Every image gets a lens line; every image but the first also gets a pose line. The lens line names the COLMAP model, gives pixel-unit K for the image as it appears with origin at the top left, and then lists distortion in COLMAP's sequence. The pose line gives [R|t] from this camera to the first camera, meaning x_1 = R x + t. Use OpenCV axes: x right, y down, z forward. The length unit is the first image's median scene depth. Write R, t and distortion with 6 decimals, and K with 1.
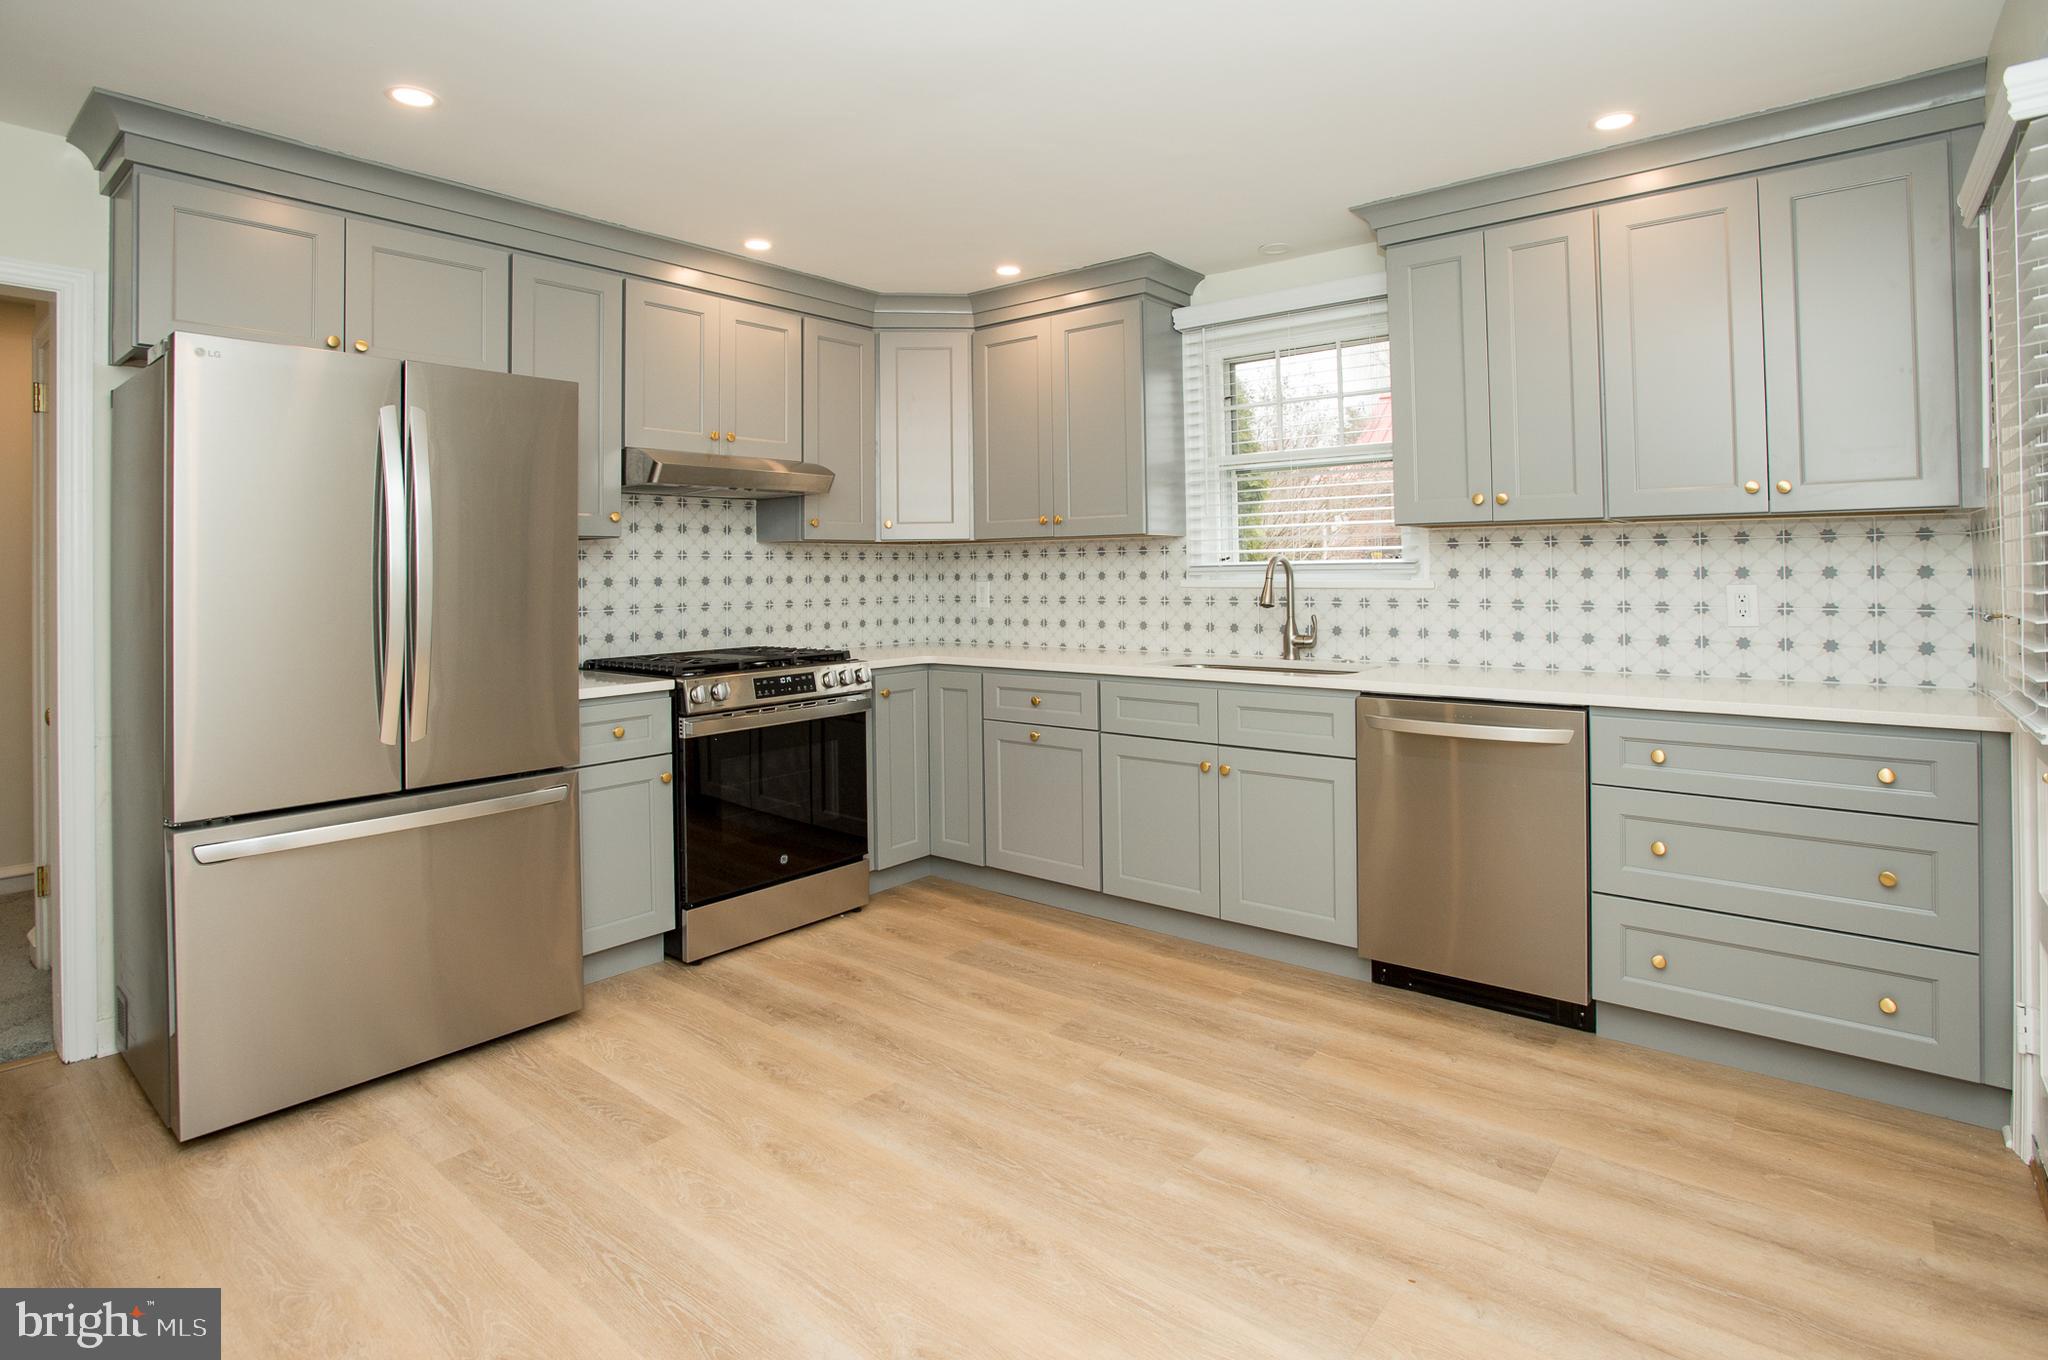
lens RADIAL K [[992.4, 0, 1041.0], [0, 992.4, 574.8], [0, 0, 1]] dist [-0.051390, 0.011025]
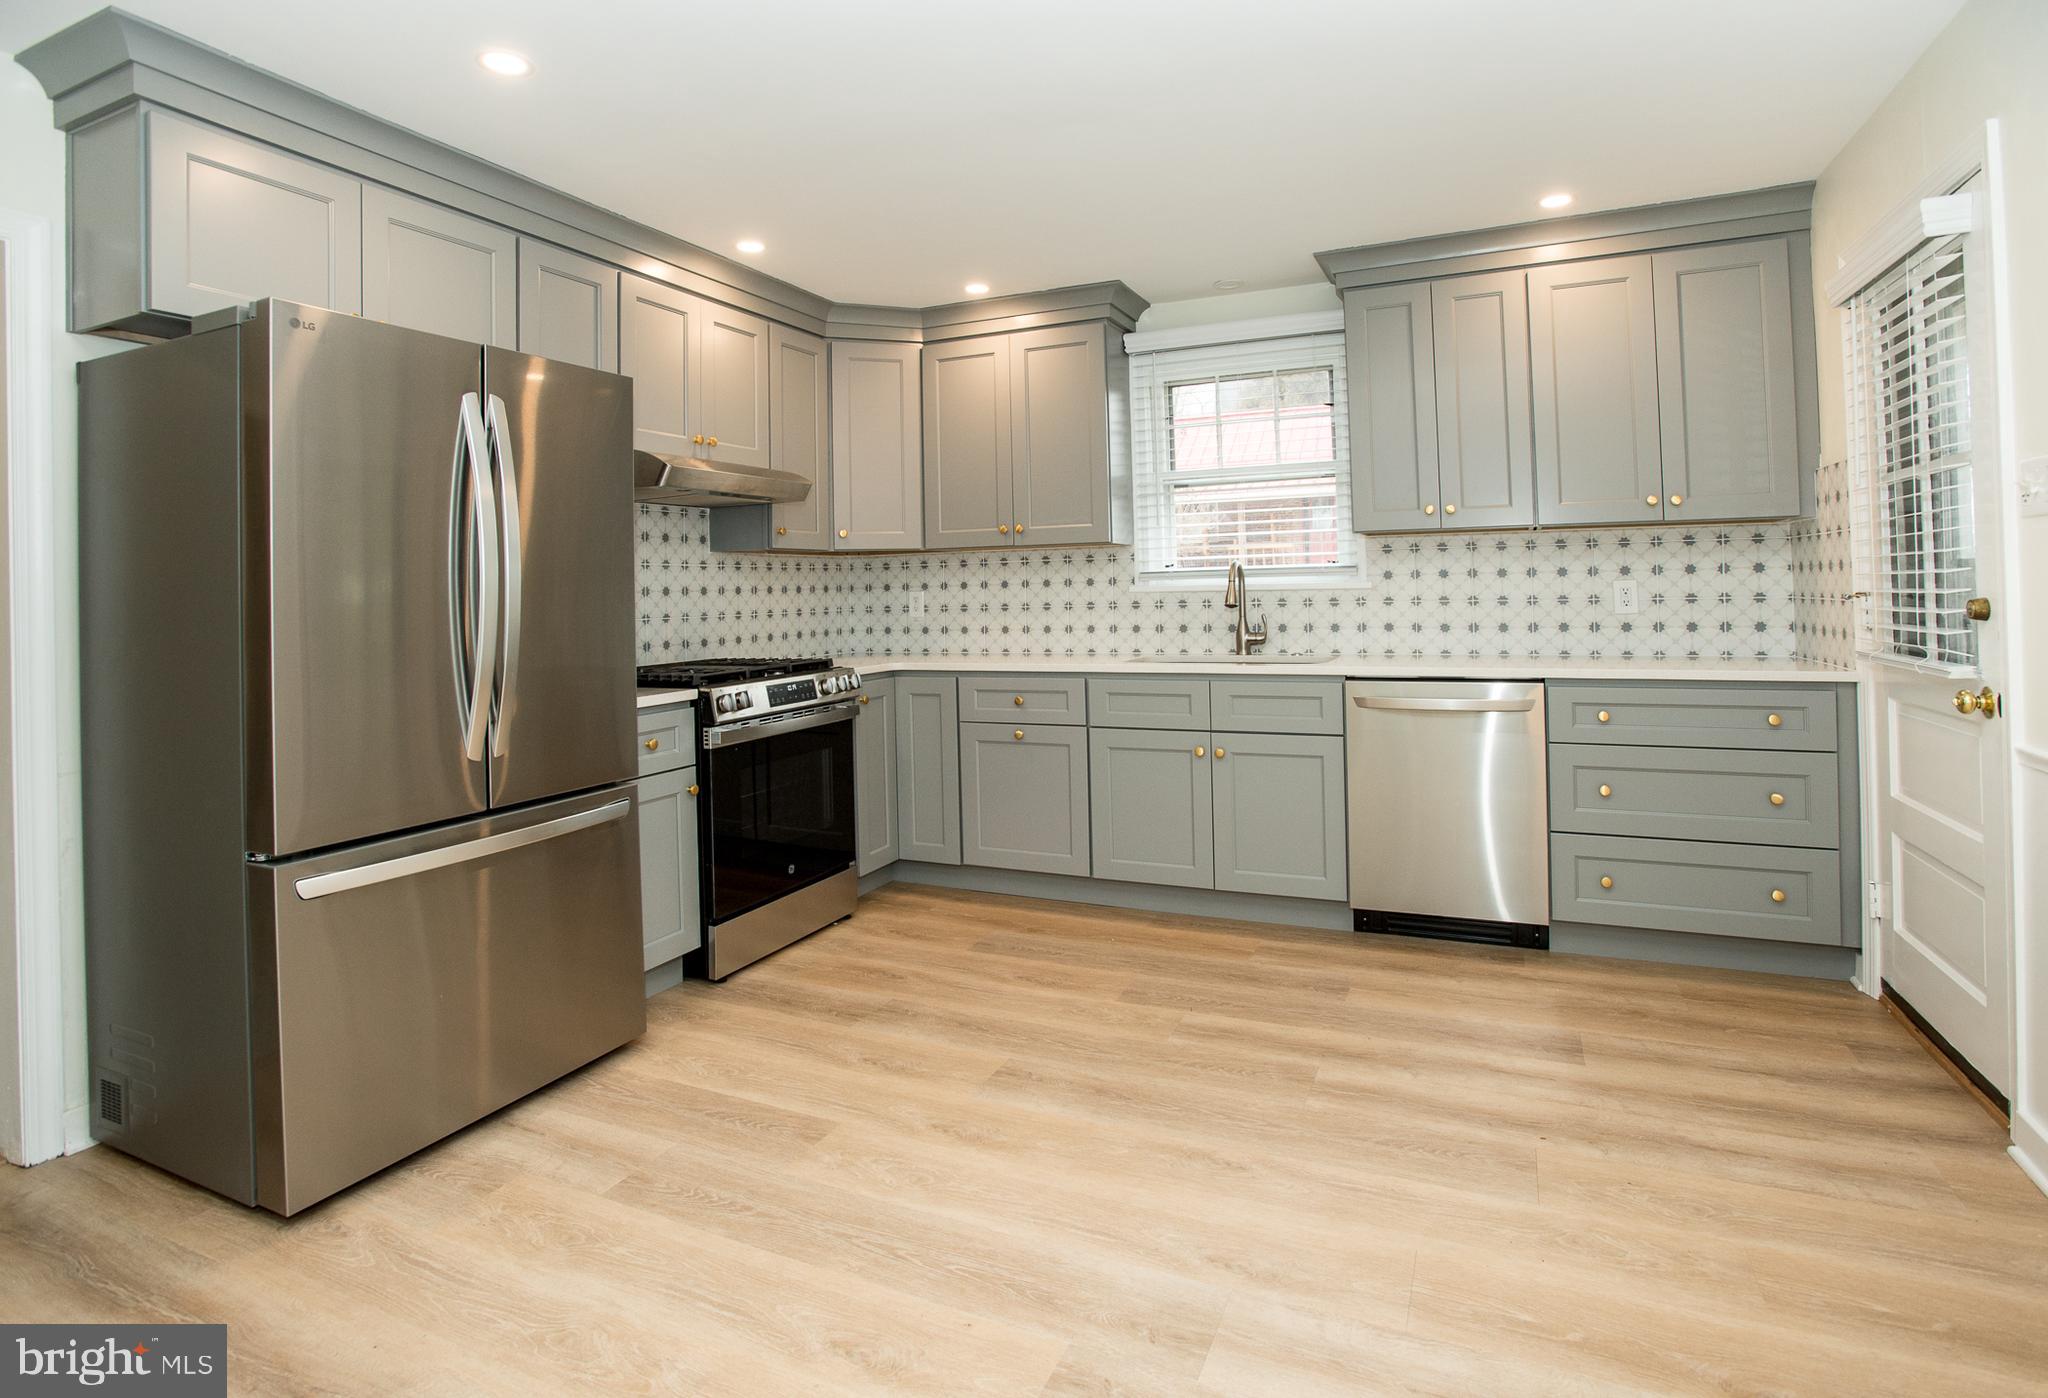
lens RADIAL K [[988.1, 0, 1037.0], [0, 988.1, 590.1], [0, 0, 1]] dist [-0.052108, 0.010496]
pose [[0.969350, -0.010775, 0.245449, -0.278805], [0.012155, 0.999918, -0.004111, 0.016935], [-0.245385, 0.006969, 0.969401, -0.018019]]
